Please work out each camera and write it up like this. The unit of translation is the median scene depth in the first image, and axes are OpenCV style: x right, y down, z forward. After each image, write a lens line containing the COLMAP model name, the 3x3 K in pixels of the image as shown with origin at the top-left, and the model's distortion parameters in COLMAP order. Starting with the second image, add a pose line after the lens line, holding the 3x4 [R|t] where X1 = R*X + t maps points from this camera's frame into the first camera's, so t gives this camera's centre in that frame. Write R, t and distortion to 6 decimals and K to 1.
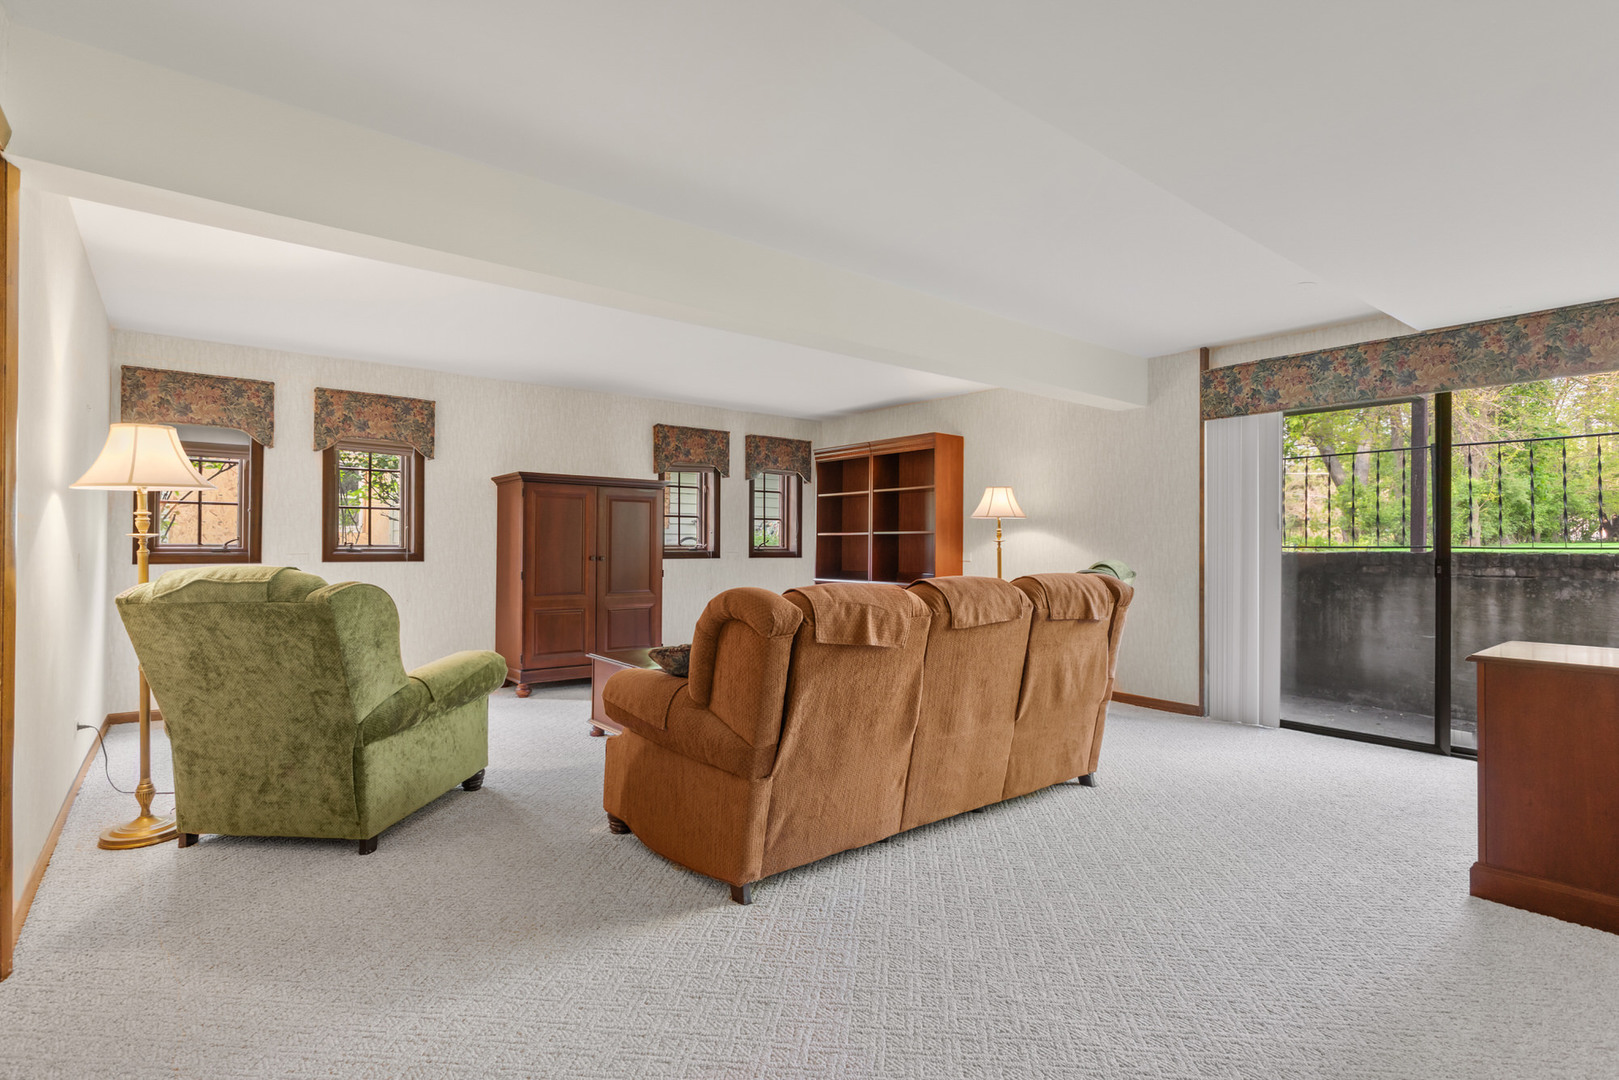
lens RADIAL K [[807.3, 0, 809.5], [0, 807.3, 540.0], [0, 0, 1]] dist [-0.002686, 0.008849]
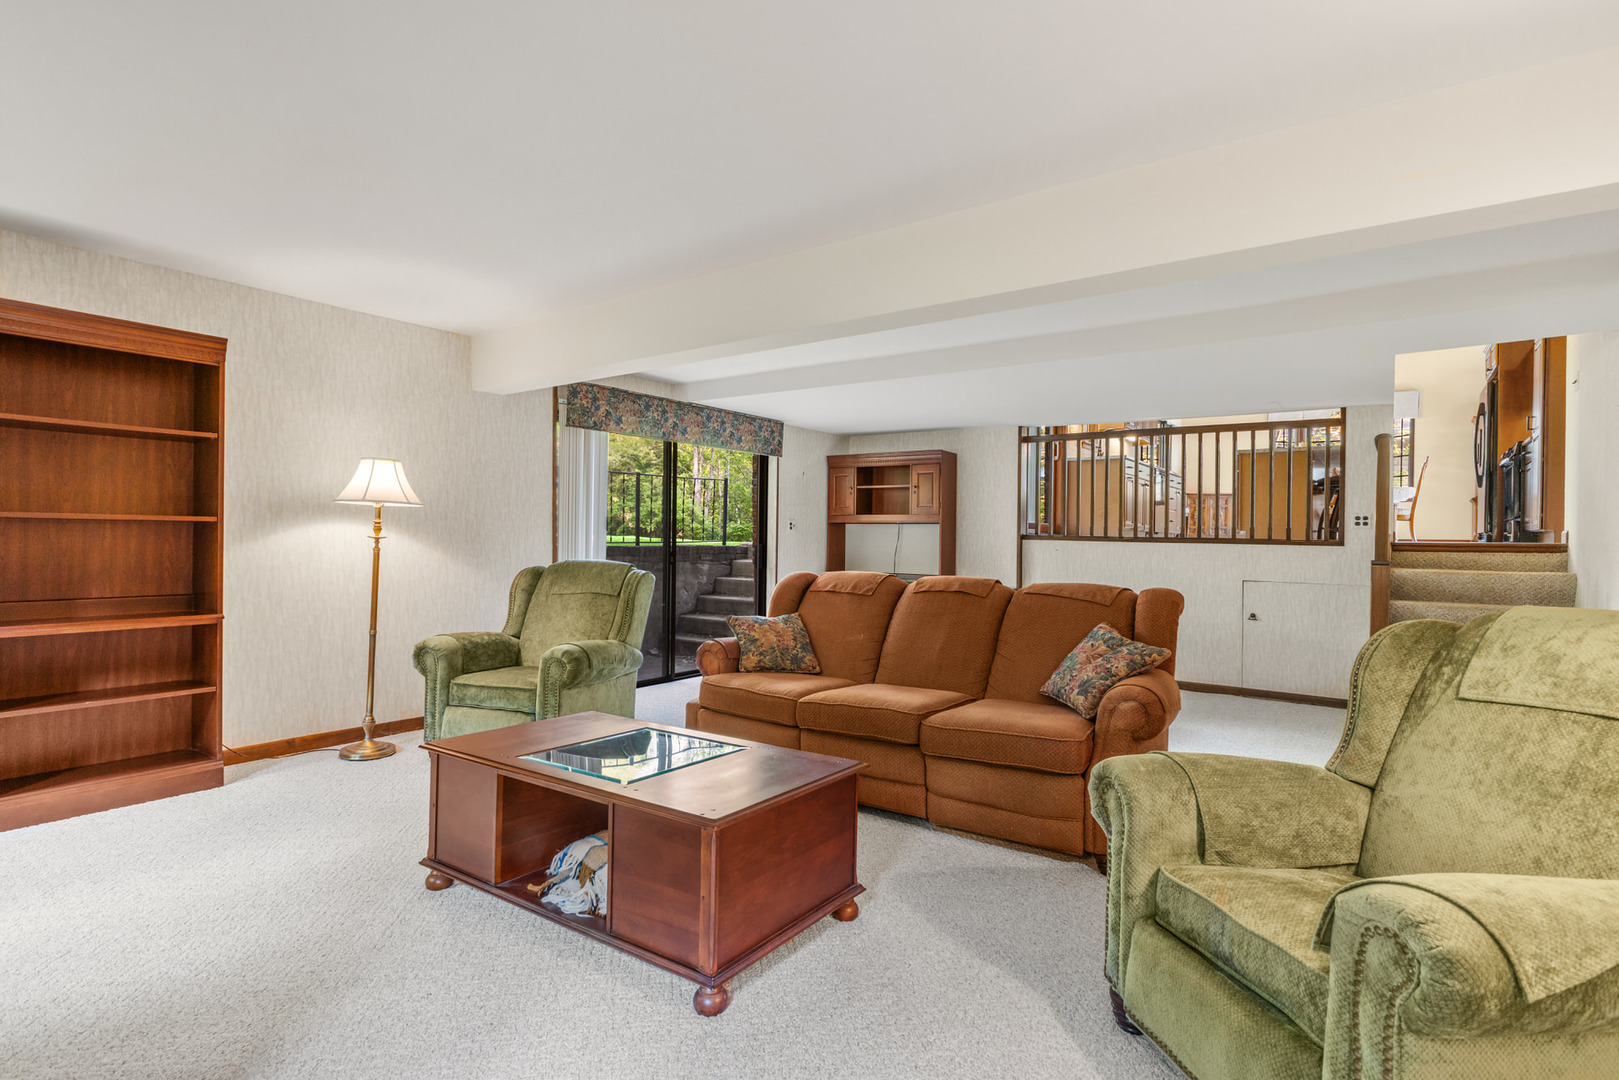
lens RADIAL K [[807.3, 0, 809.5], [0, 807.3, 540.0], [0, 0, 1]] dist [-0.002686, 0.008849]
pose [[-0.292886, -0.016511, 0.956005, -0.671477], [-0.023058, 0.999682, 0.010201, -0.014711], [-0.955869, -0.019056, -0.293173, 1.051899]]
